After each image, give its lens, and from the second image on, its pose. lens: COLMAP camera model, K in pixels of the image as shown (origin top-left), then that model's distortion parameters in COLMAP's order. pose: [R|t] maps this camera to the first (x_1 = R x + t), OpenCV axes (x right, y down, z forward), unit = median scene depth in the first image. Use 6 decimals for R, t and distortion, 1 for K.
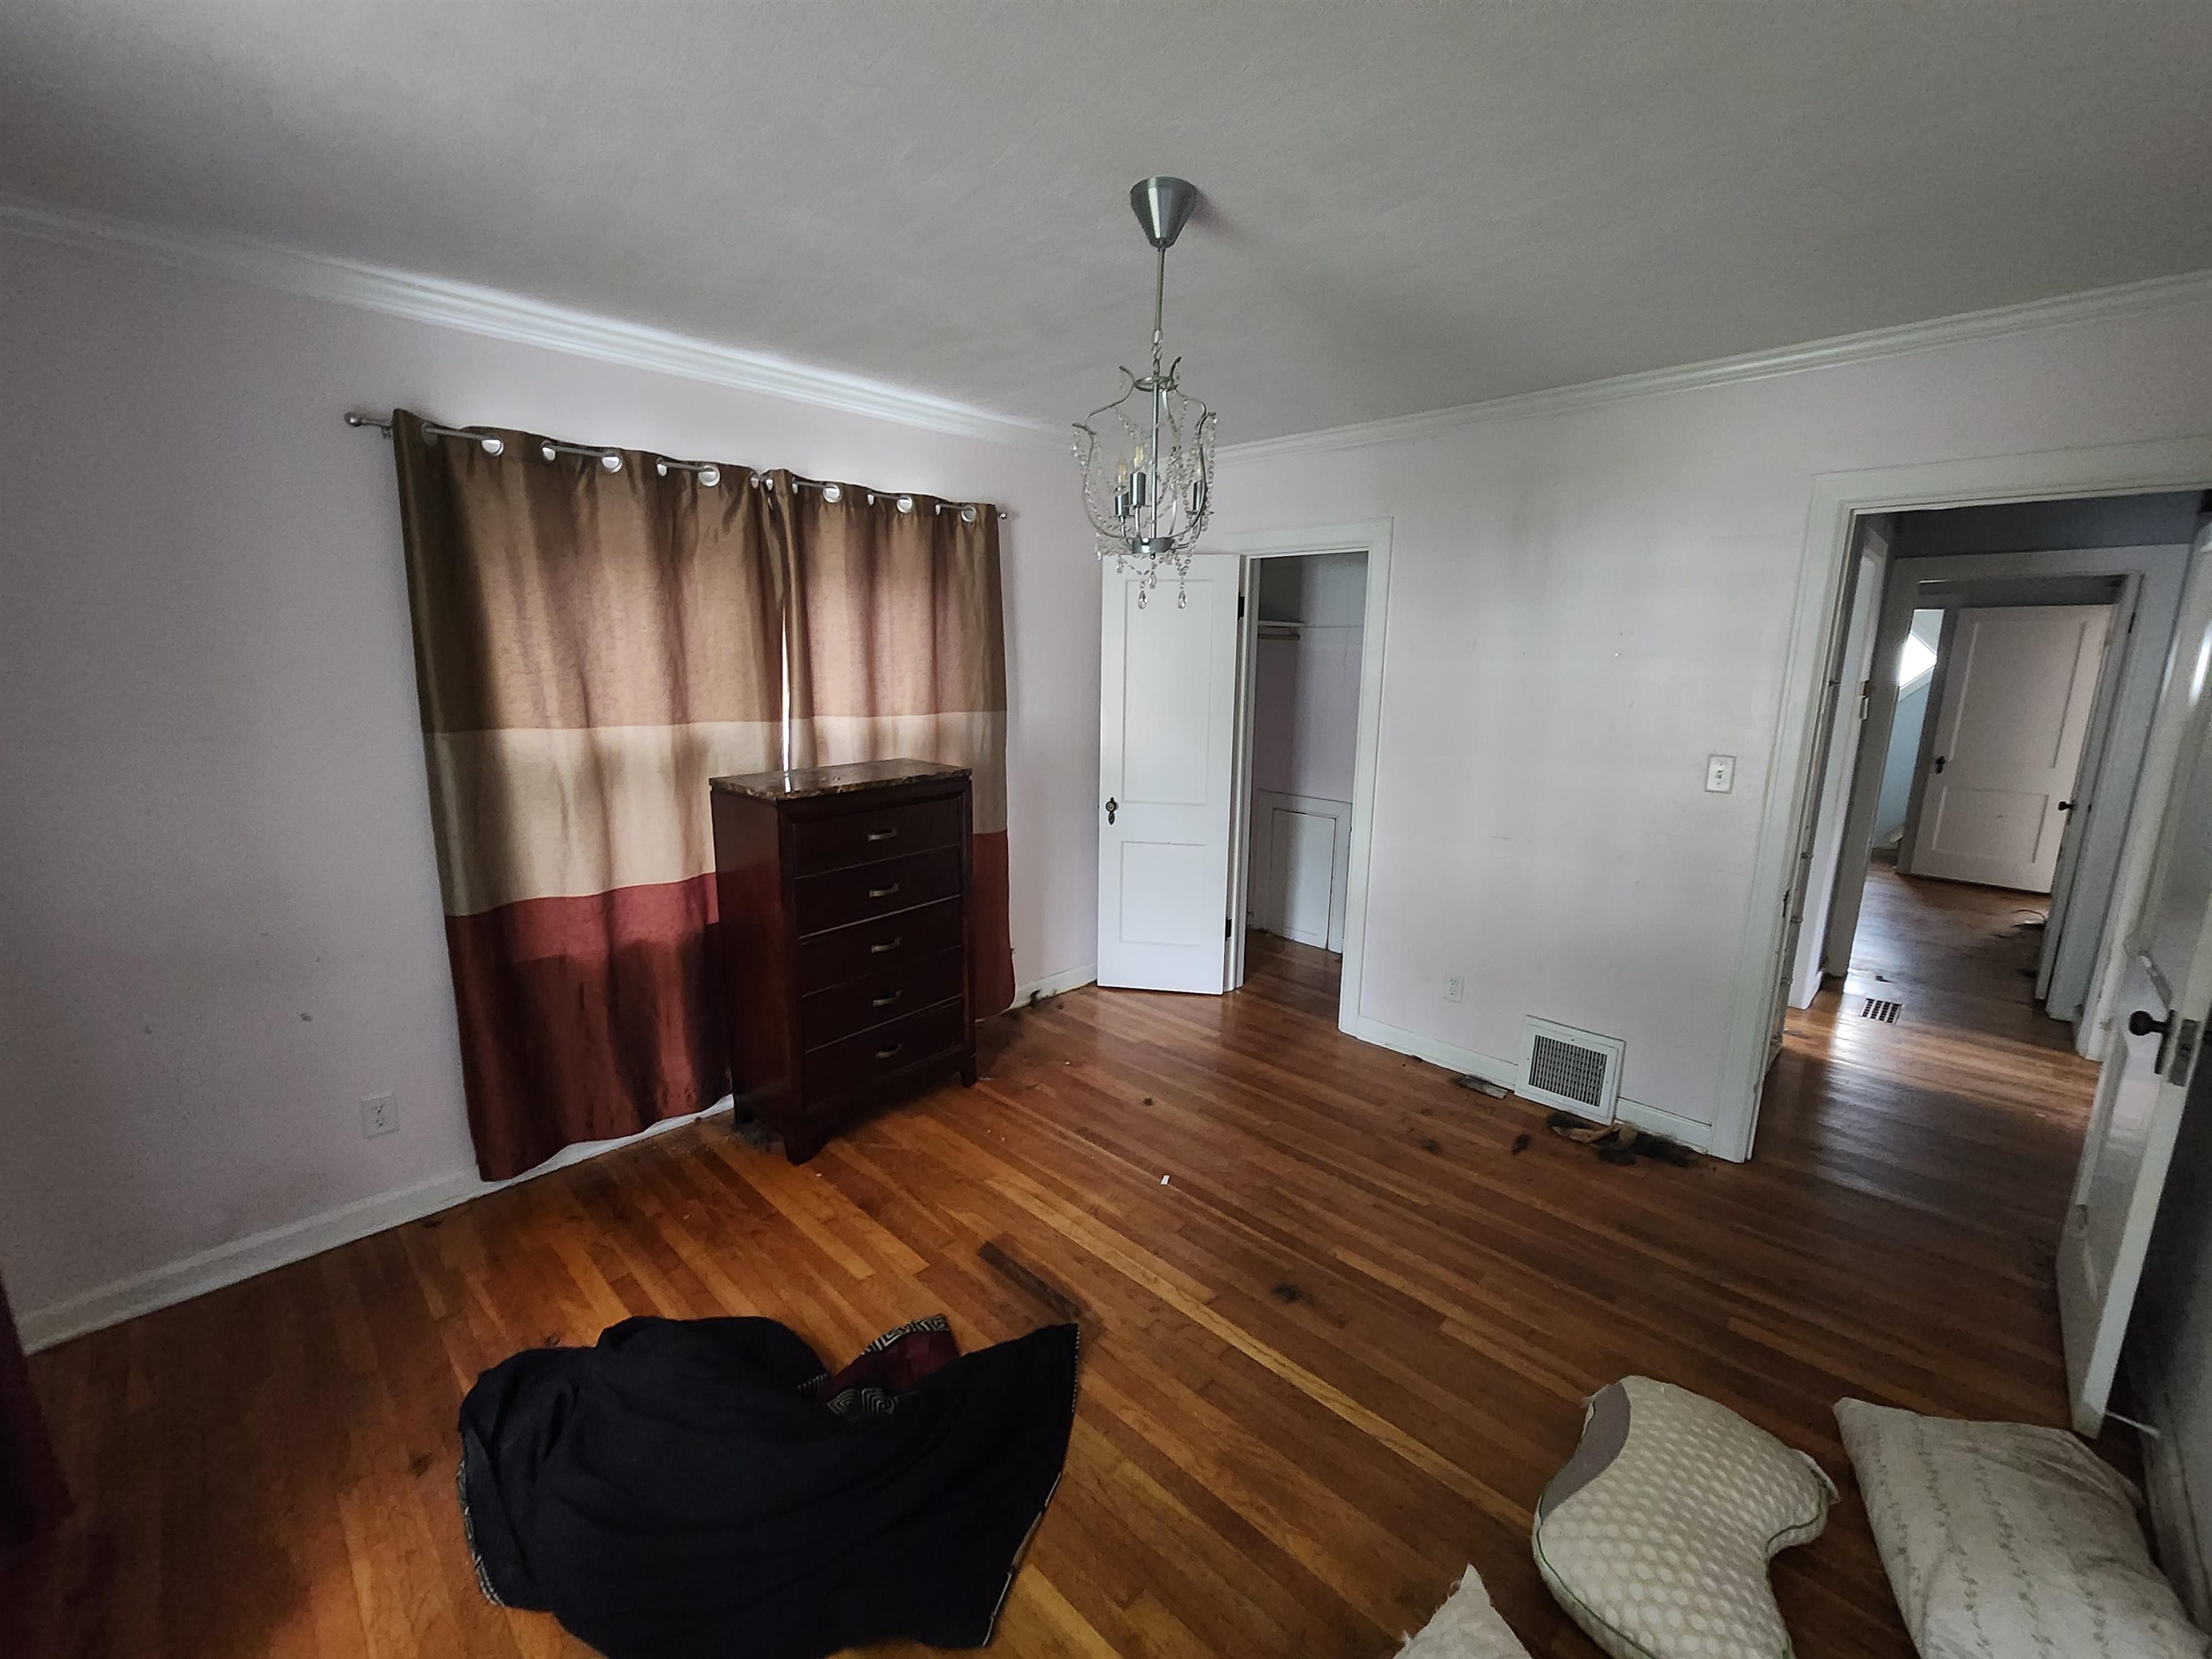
lens RADIAL K [[908.9, 0, 1106.0], [0, 908.9, 829.5], [0, 0, 1]] dist [0.000216, -0.000035]
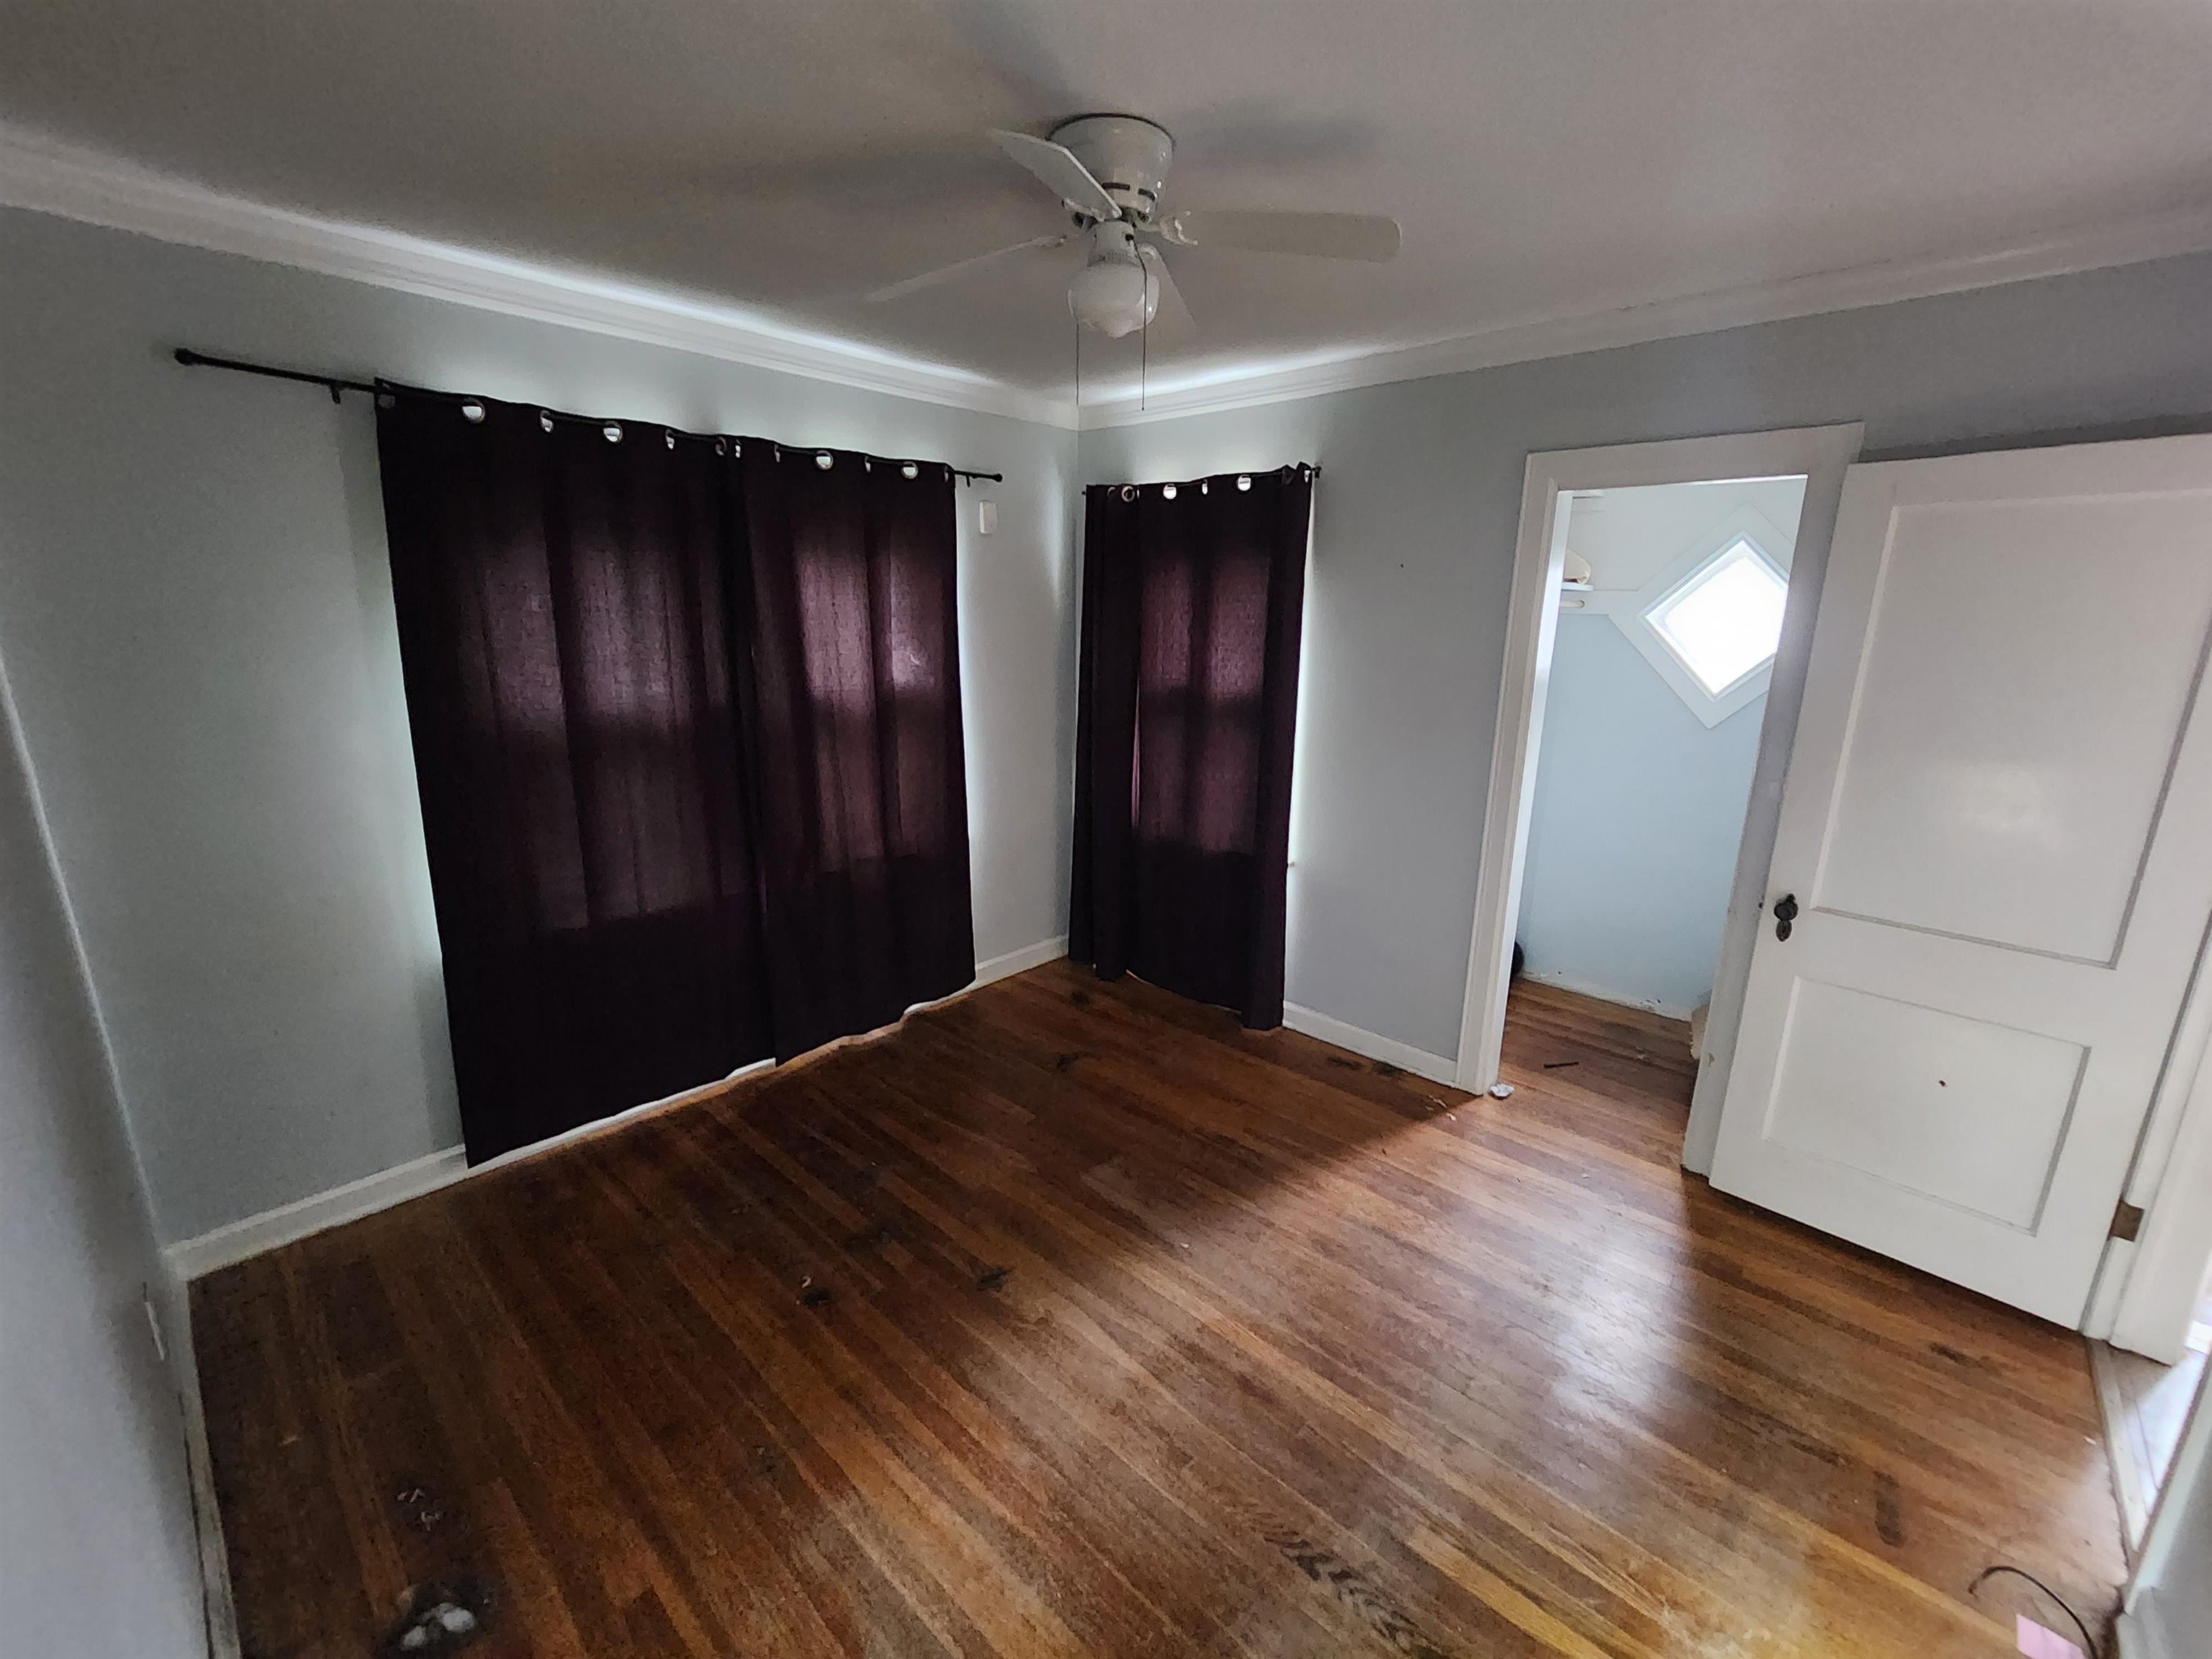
lens RADIAL K [[906.8, 0, 1106.0], [0, 906.8, 829.5], [0, 0, 1]] dist [0.007741, 0.000592]
pose [[0.999514, -0.004067, -0.030918, 0.071970], [0.005054, 0.999479, 0.031884, -0.012826], [0.030772, -0.032025, 0.999013, 0.069115]]
